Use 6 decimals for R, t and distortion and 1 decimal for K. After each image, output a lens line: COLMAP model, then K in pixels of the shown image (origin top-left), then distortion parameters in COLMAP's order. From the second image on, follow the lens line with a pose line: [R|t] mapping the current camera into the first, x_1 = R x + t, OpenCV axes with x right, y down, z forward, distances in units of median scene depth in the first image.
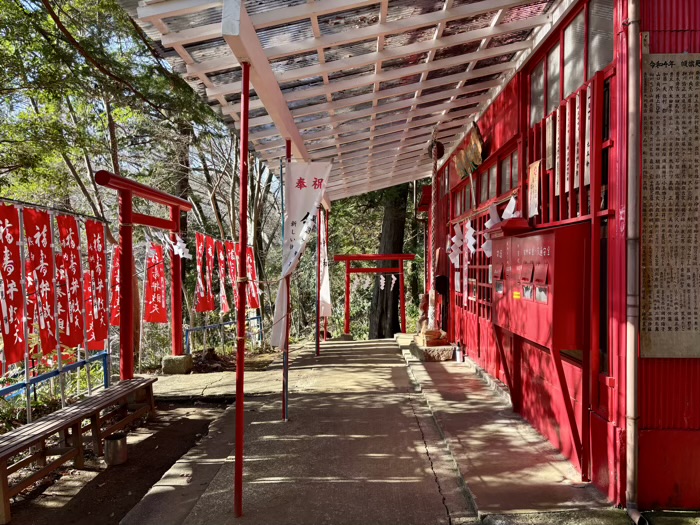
lens RADIAL K [[524.9, 0, 350.0], [0, 524.9, 262.5], [0, 0, 1]] dist [0.004412, 0.001244]
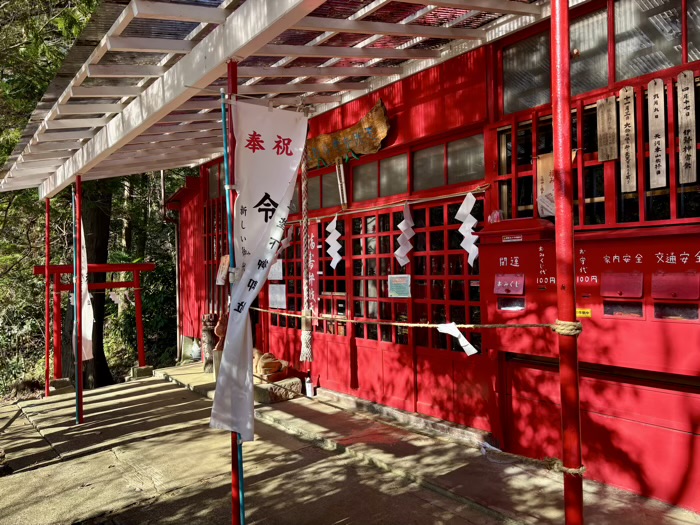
lens RADIAL K [[522.7, 0, 350.0], [0, 522.7, 262.5], [0, 0, 1]] dist [0.004145, -0.001760]
pose [[0.770435, -0.010087, 0.637439, -0.372007], [0.019932, 0.999767, -0.008270, -0.012497], [-0.637207, 0.019077, 0.770457, 0.489238]]
